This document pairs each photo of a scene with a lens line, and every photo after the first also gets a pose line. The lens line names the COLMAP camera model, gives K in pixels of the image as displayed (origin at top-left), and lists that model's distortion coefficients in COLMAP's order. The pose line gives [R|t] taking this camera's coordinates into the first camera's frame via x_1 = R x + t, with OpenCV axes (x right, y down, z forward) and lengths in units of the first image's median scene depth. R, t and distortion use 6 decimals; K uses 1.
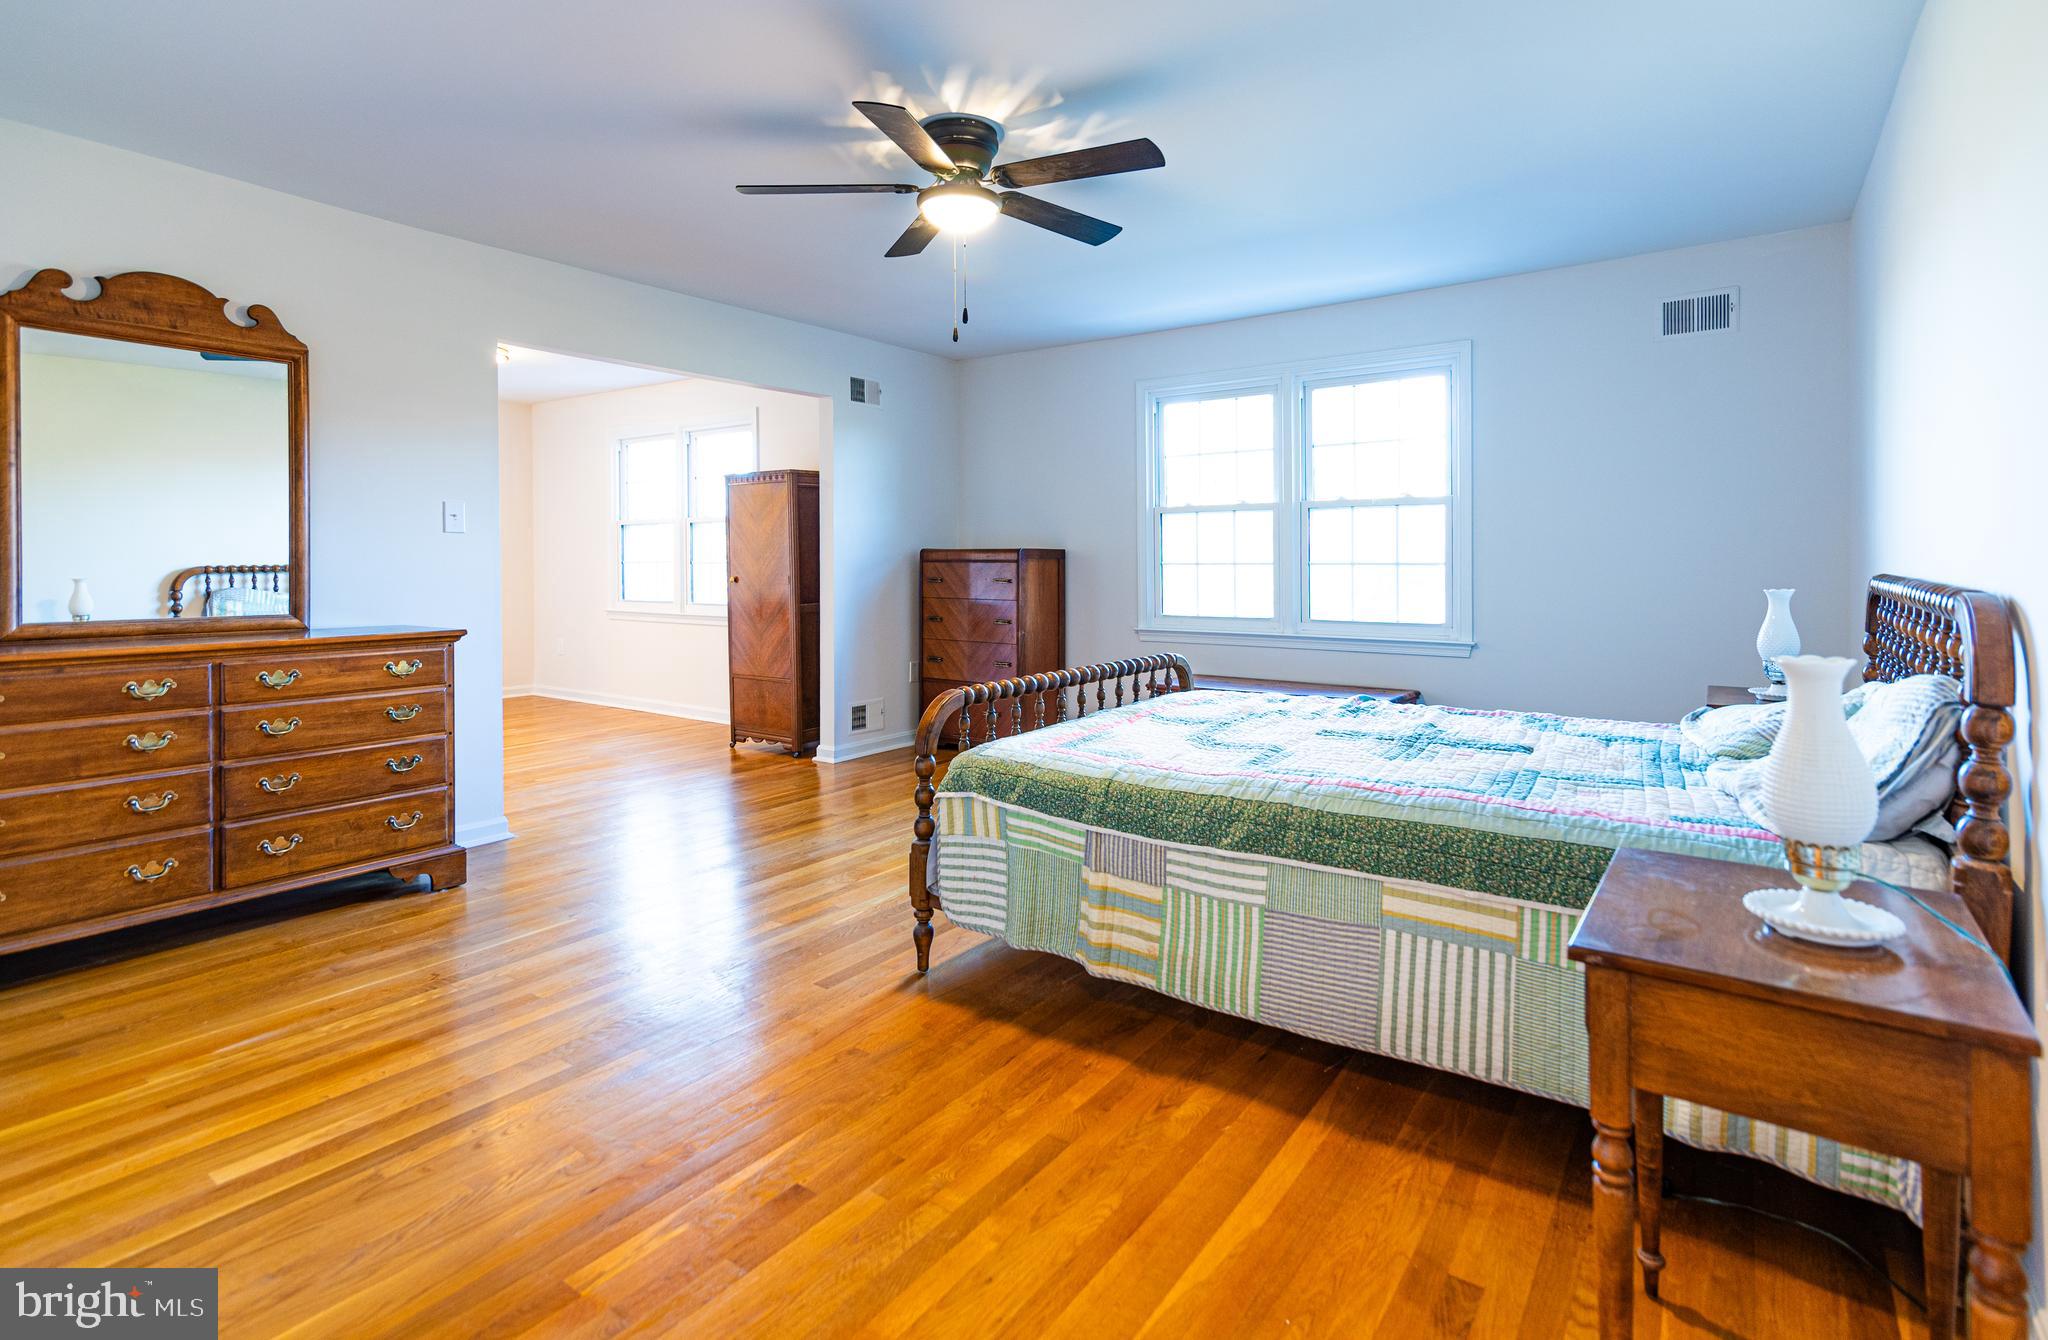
lens RADIAL K [[986.6, 0, 1020.8], [0, 986.6, 551.4], [0, 0, 1]] dist [0.014863, 0.000113]
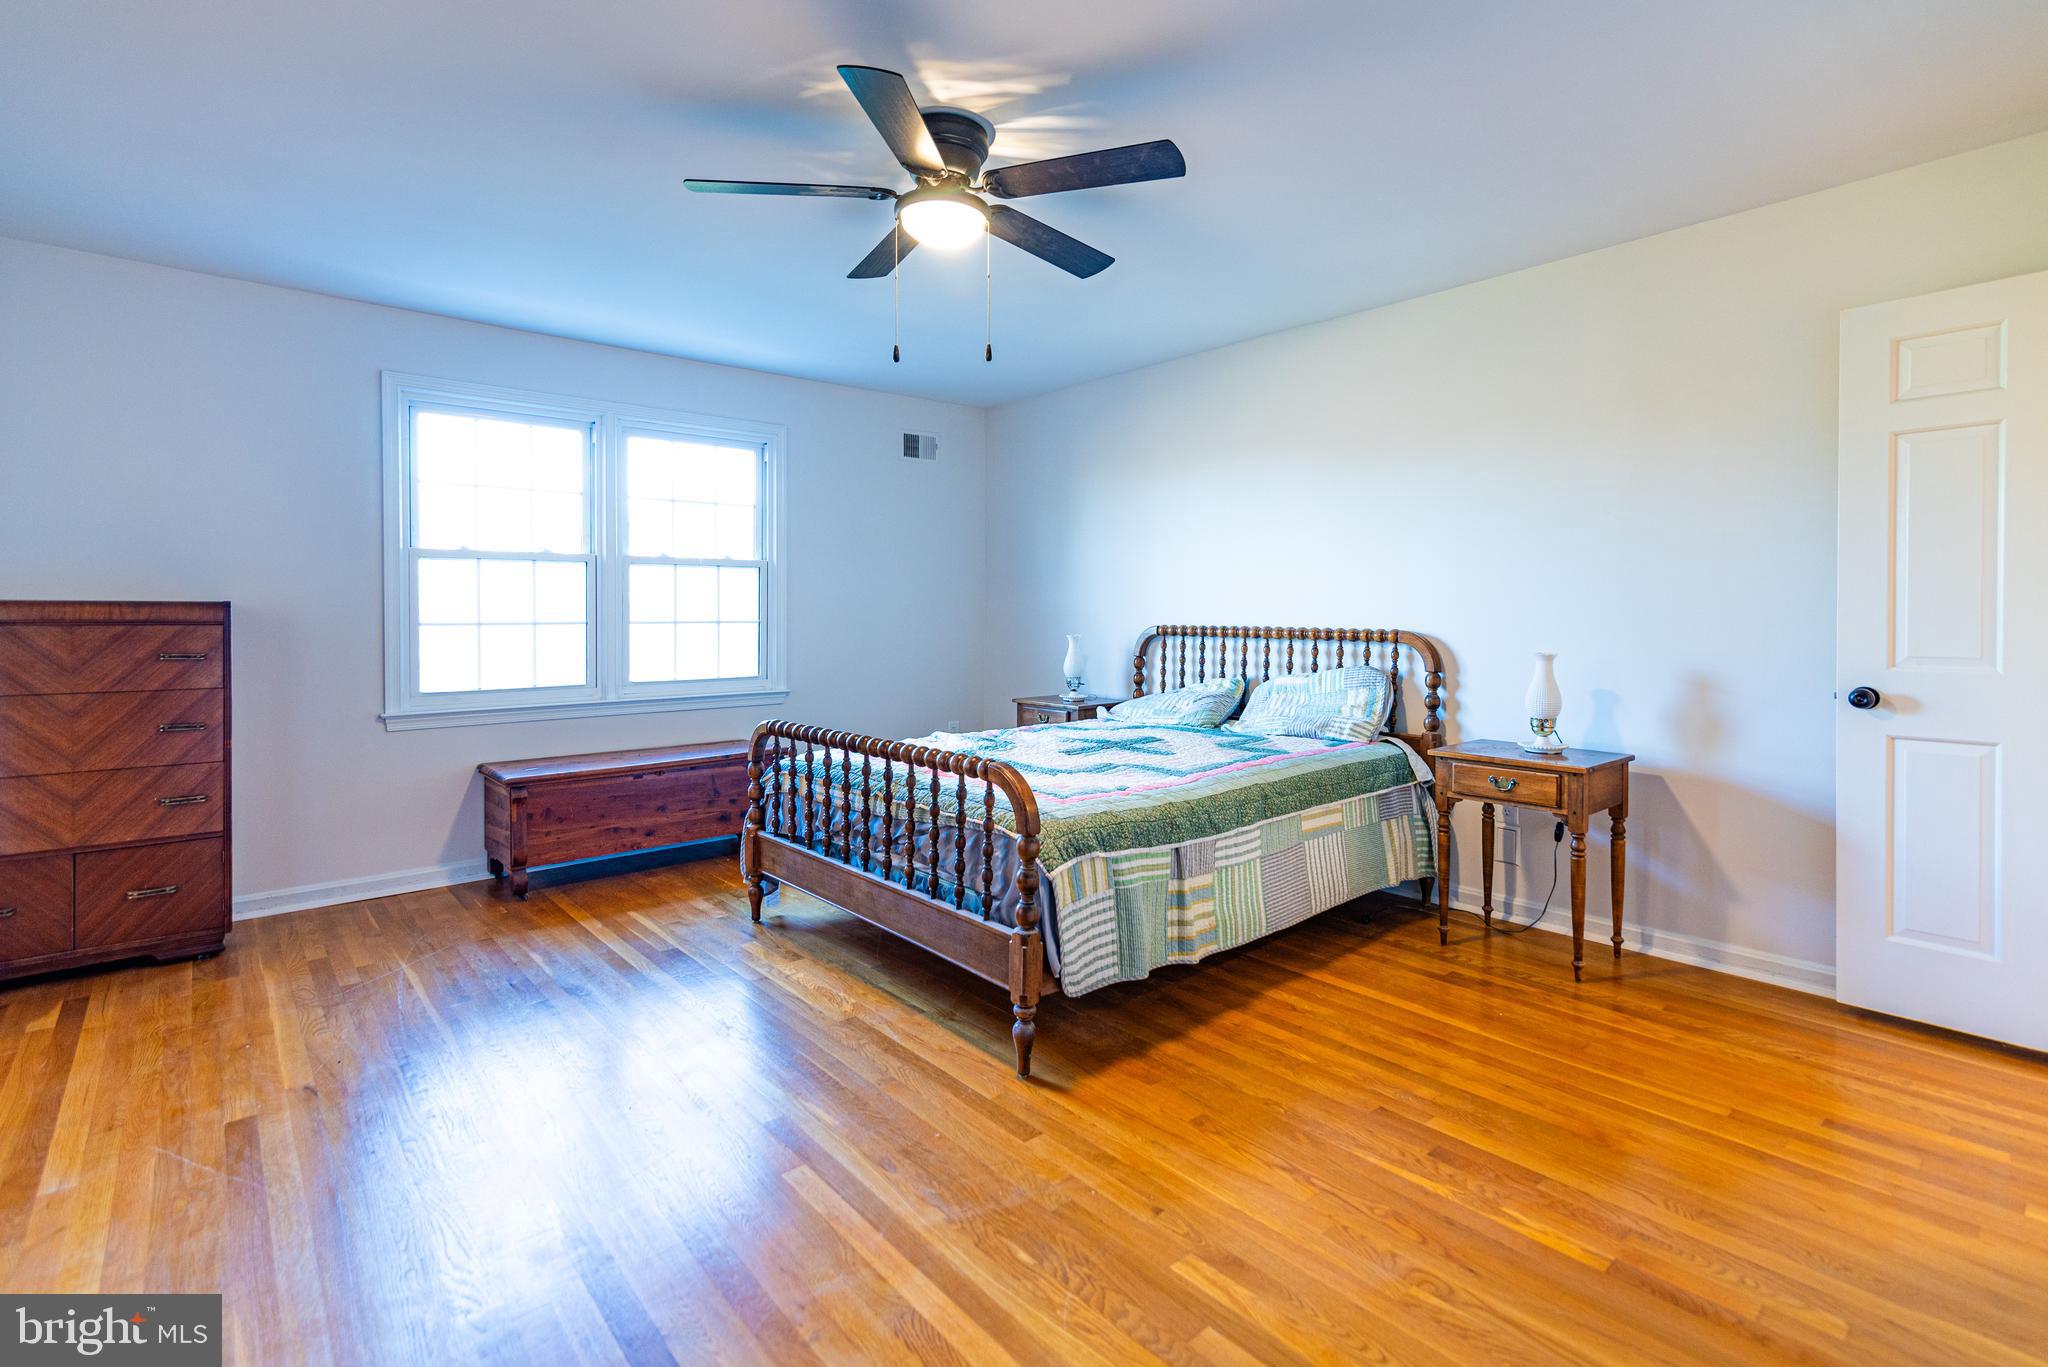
lens RADIAL K [[963.1, 0, 1024.2], [0, 963.1, 606.9], [0, 0, 1]] dist [0.007546, 0.000283]
pose [[0.229398, 0.008915, 0.973292, -1.047055], [-0.006428, 0.999950, -0.007644, 0.004431], [-0.973312, -0.004503, 0.229444, 0.873214]]
